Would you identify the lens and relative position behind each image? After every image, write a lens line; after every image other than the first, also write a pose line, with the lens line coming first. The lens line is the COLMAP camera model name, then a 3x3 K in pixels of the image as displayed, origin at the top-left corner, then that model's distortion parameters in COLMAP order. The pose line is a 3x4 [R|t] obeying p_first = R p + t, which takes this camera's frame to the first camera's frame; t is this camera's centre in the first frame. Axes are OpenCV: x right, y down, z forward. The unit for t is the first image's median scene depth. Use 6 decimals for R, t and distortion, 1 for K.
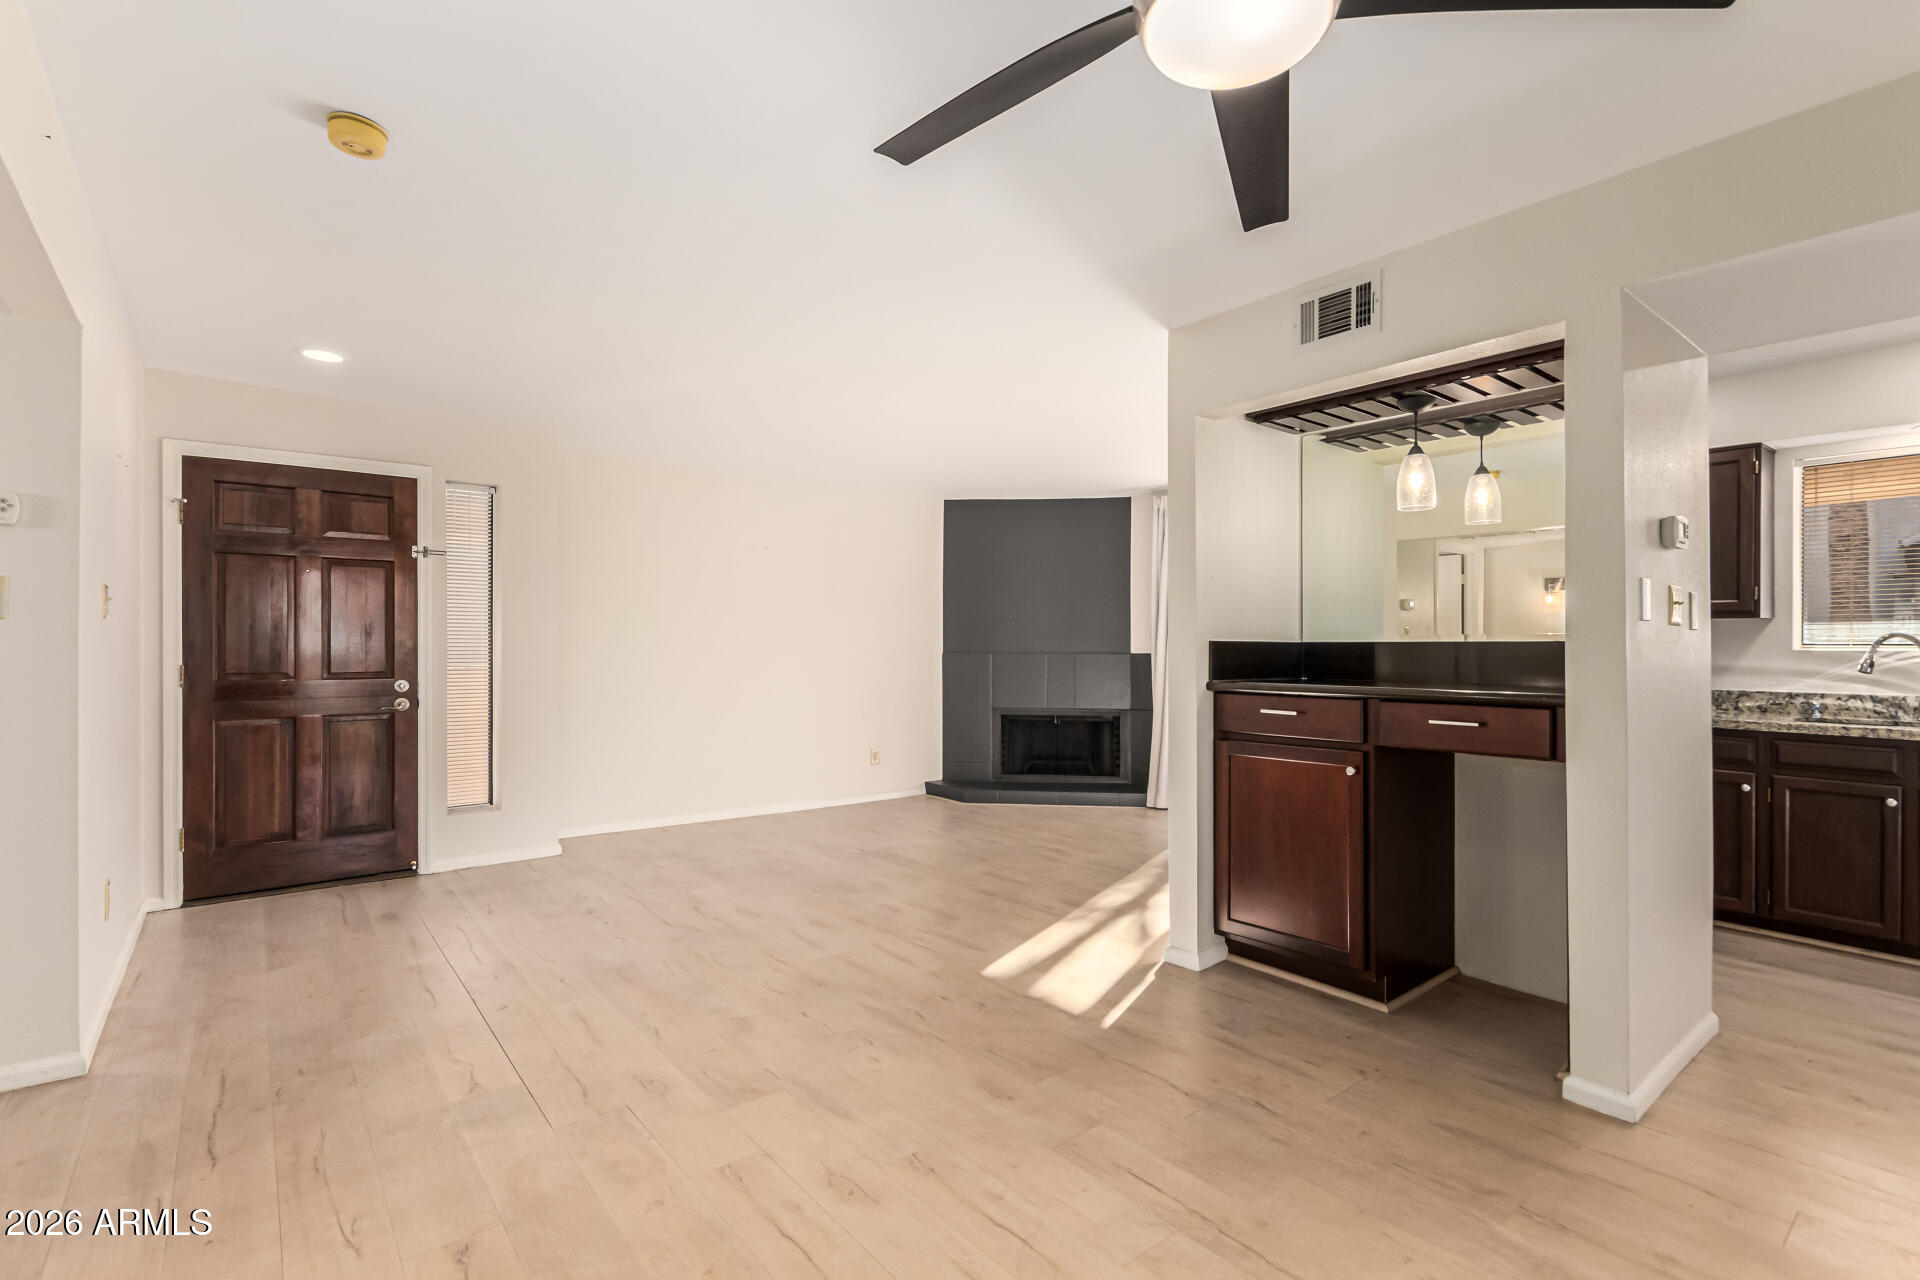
lens RADIAL K [[906.3, 0, 958.4], [0, 906.3, 647.7], [0, 0, 1]] dist [0.012356, -0.000427]
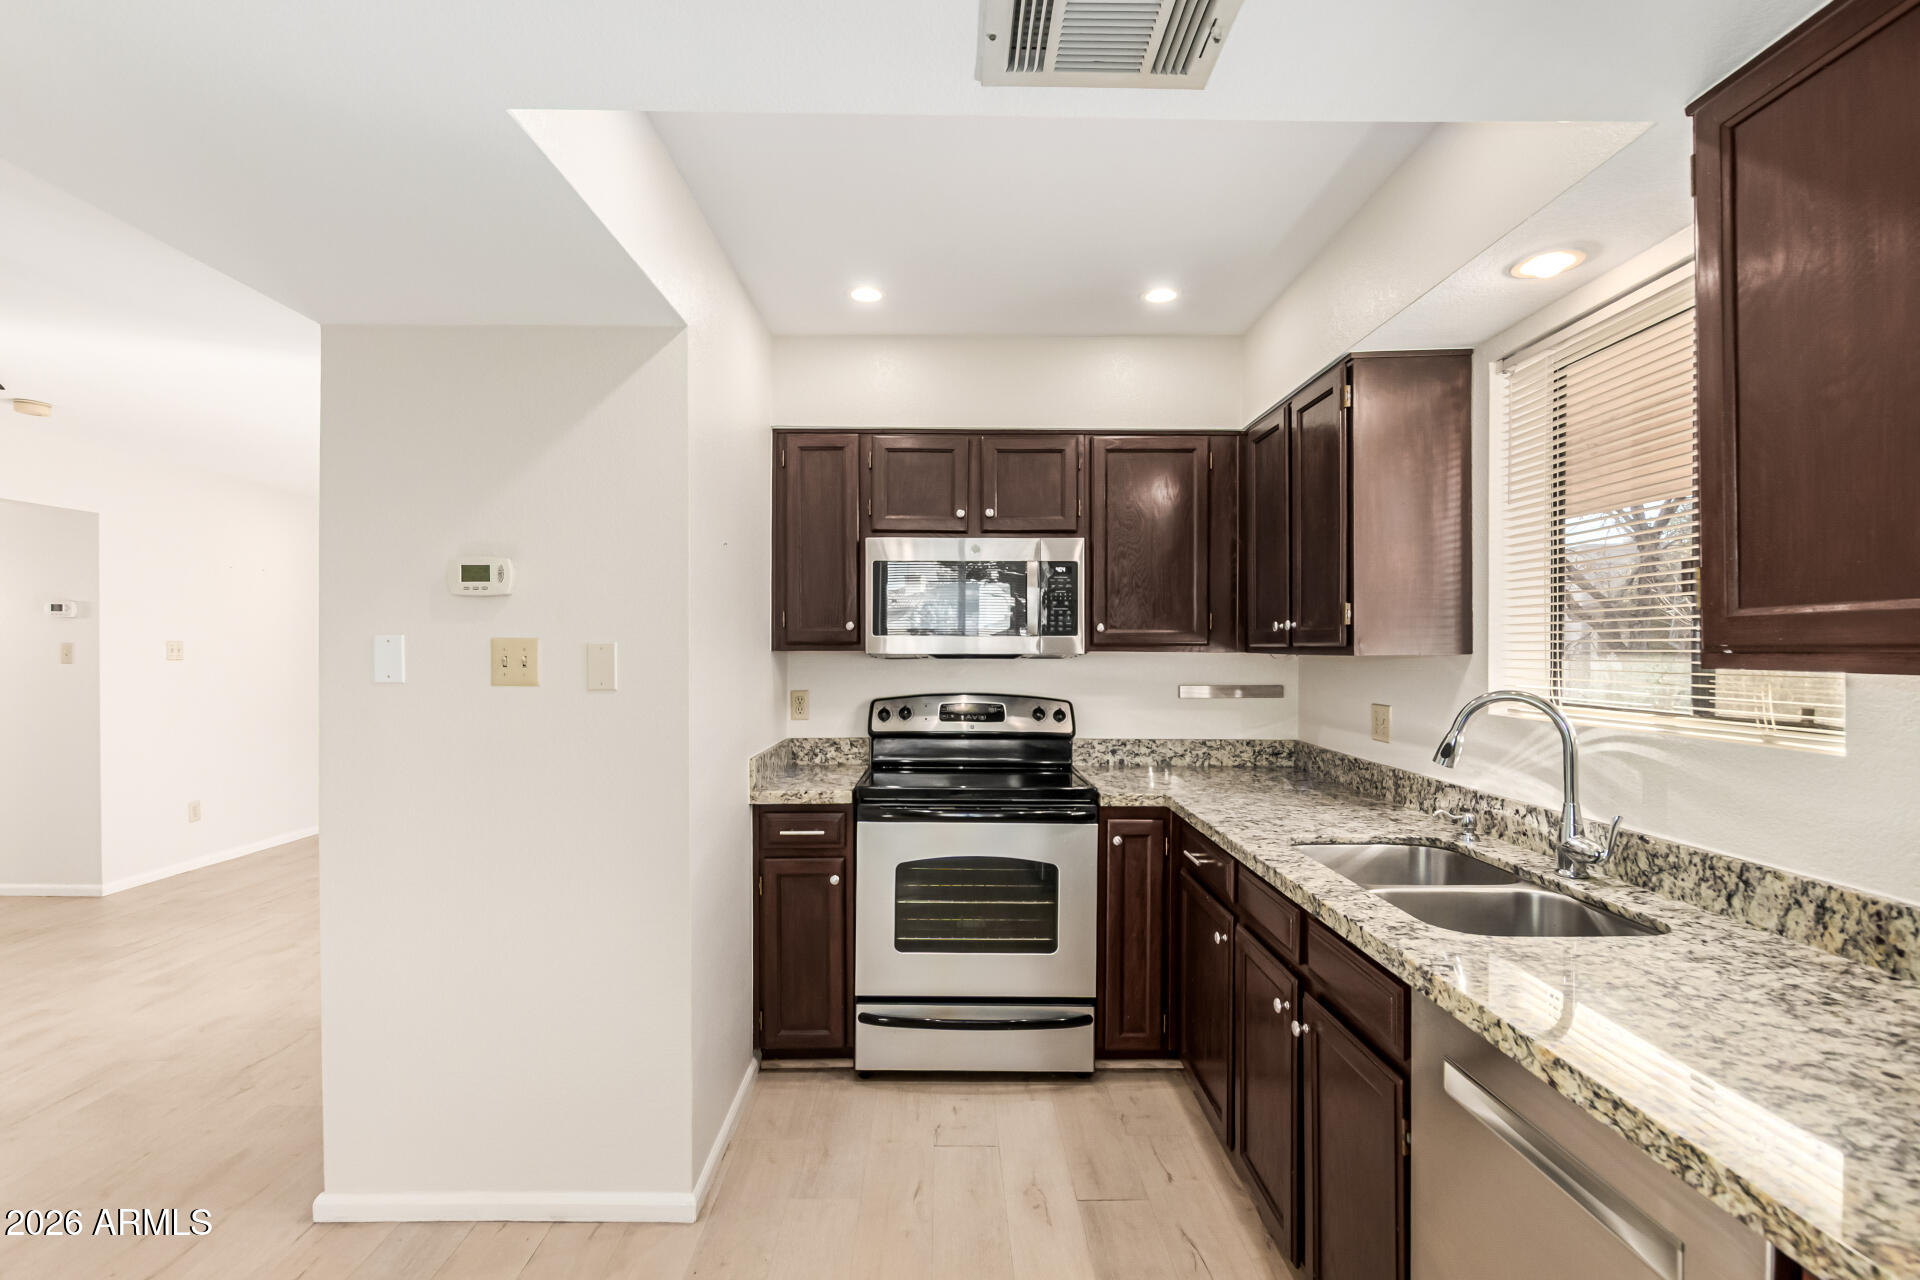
lens RADIAL K [[916.2, 0, 963.3], [0, 916.2, 655.8], [0, 0, 1]] dist [0.025258, -0.009214]
pose [[0.795230, 0.004816, -0.606289, 1.020044], [-0.001099, 0.999978, 0.006500, -0.035783], [0.606307, -0.004503, 0.795218, 0.382750]]
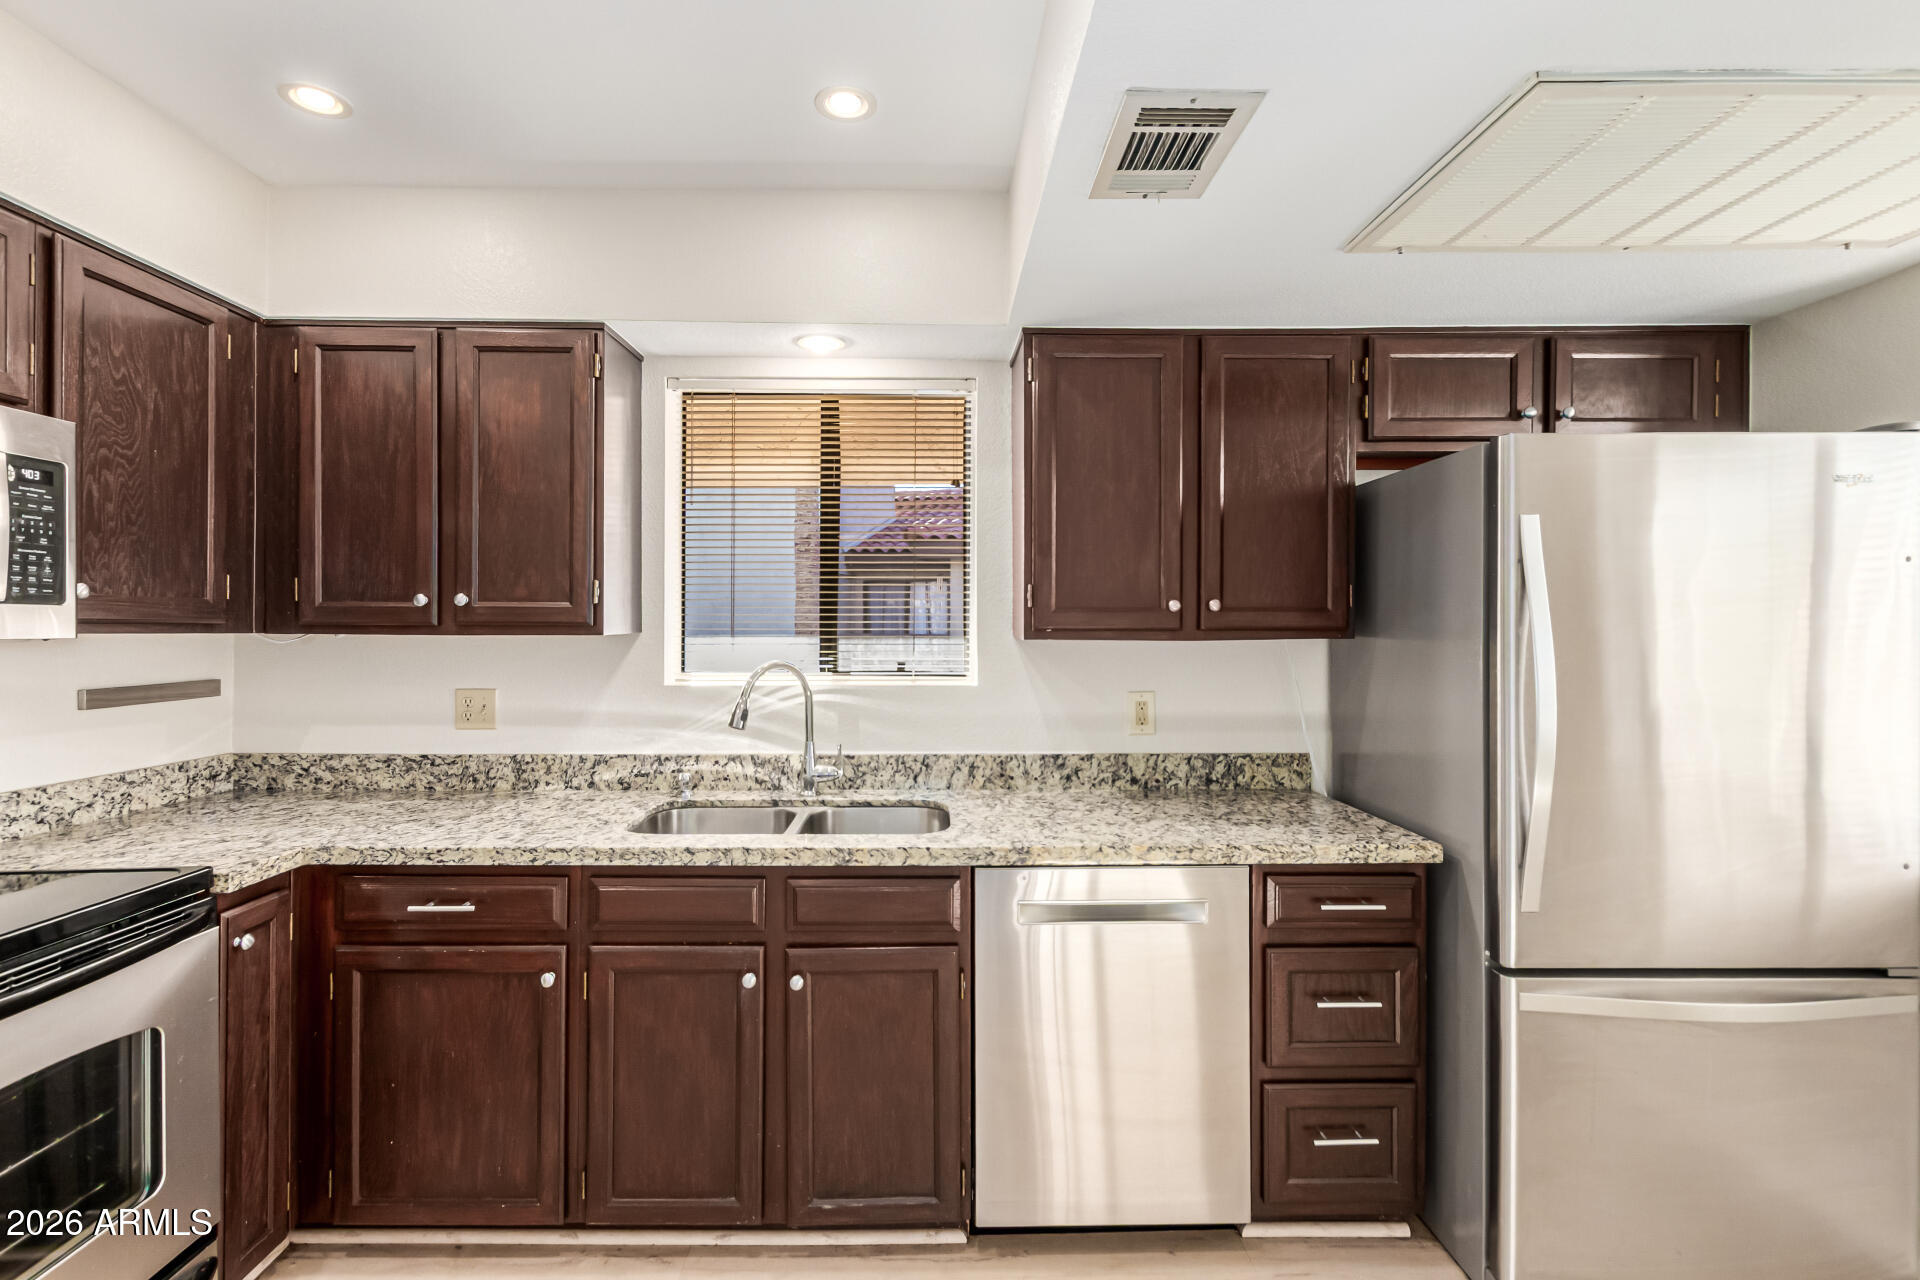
lens RADIAL K [[889.9, 0, 972.7], [0, 889.9, 633.7], [0, 0, 1]] dist [0.013147, -0.000055]
pose [[0.593550, -0.006701, 0.804769, 0.563998], [-0.000603, 0.999961, 0.008771, -0.038332], [-0.804797, -0.005691, 0.593523, 0.485830]]
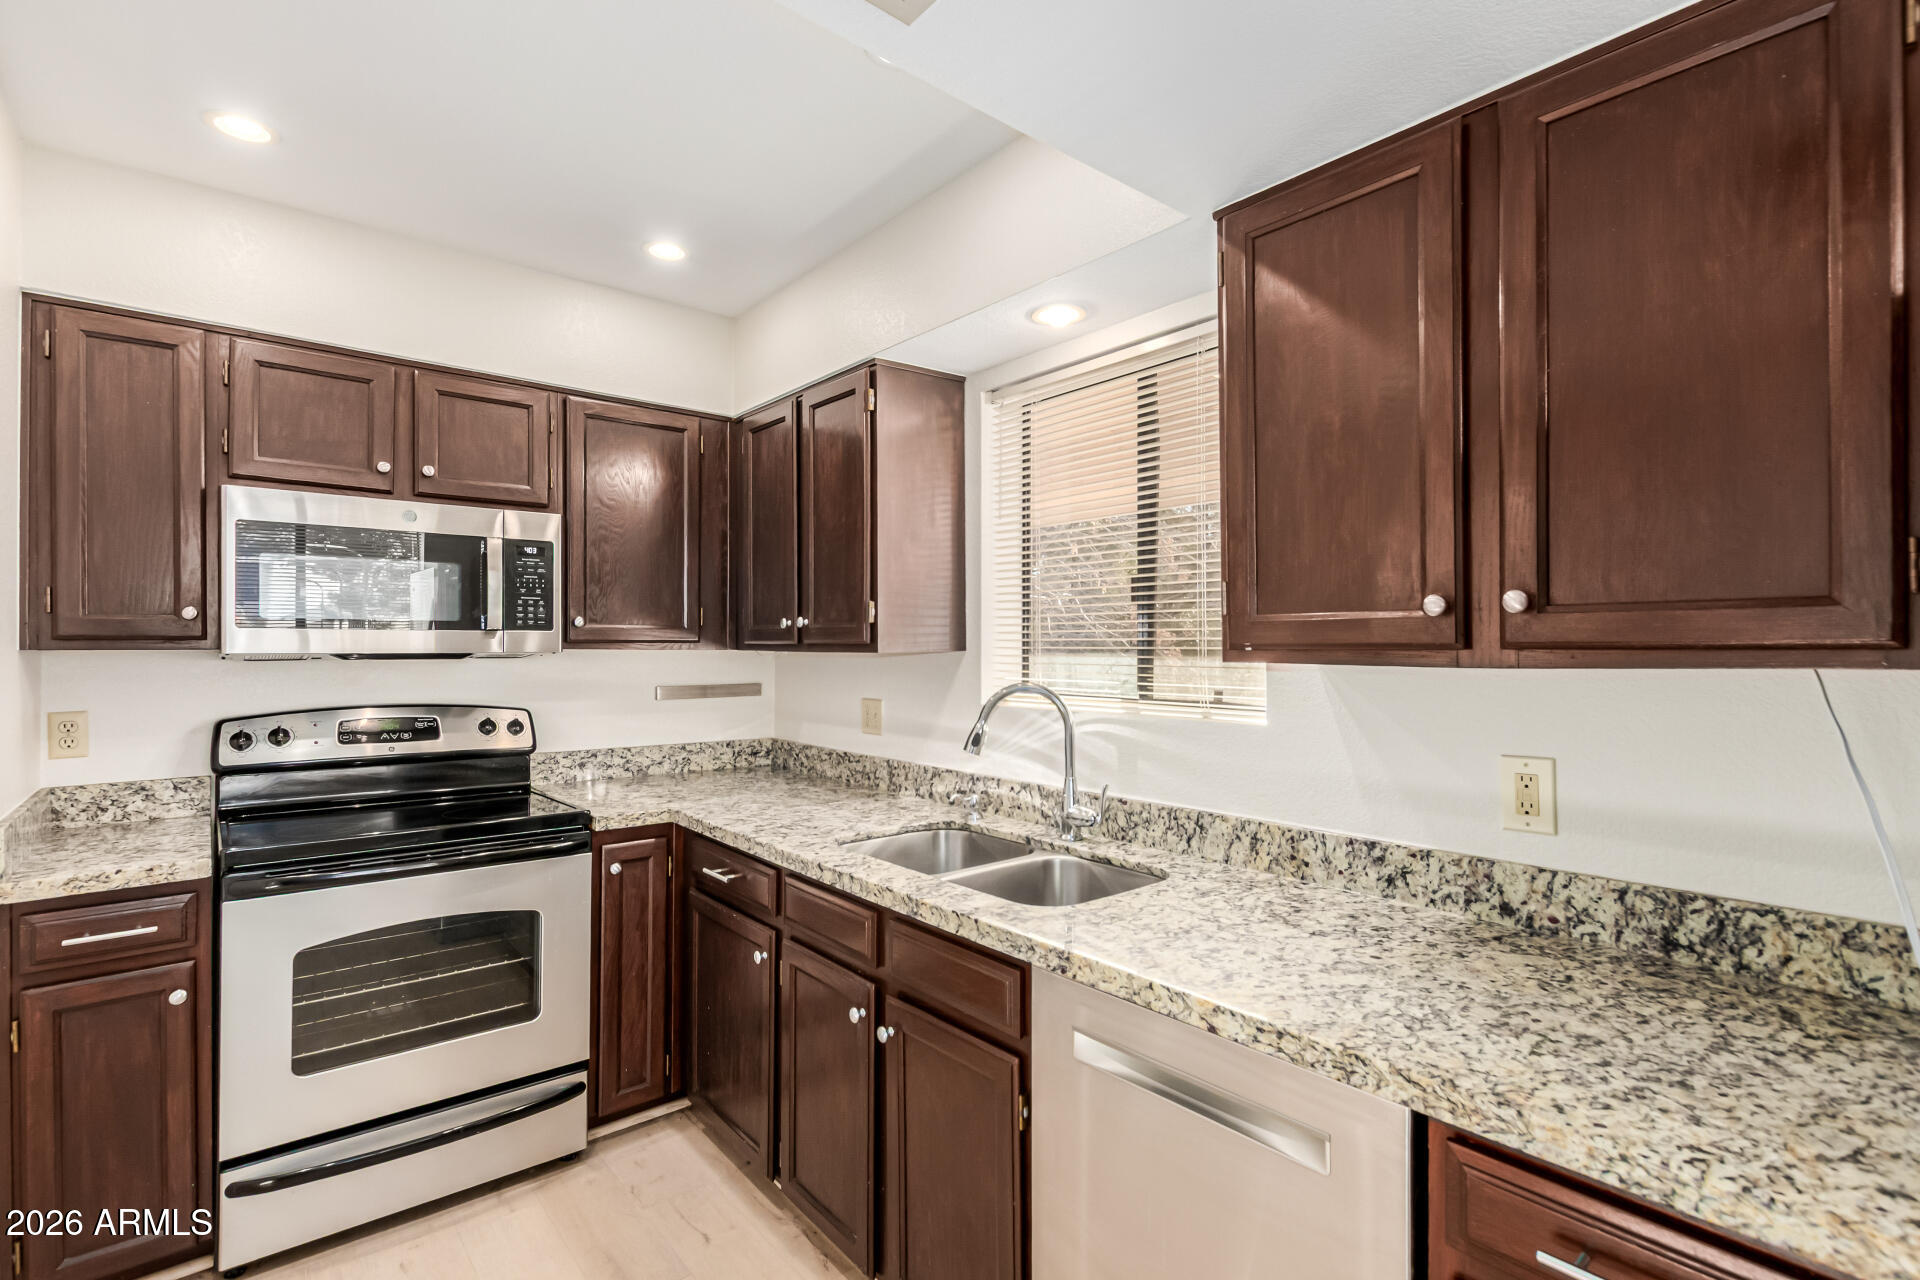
lens RADIAL K [[911.2, 0, 978.5], [0, 911.2, 646.3], [0, 0, 1]] dist [0.013210, -0.000531]
pose [[0.999334, -0.000331, 0.036493, 0.909045], [0.000345, 1.000000, -0.000392, -0.036350], [-0.036493, 0.000404, 0.999334, 0.400596]]
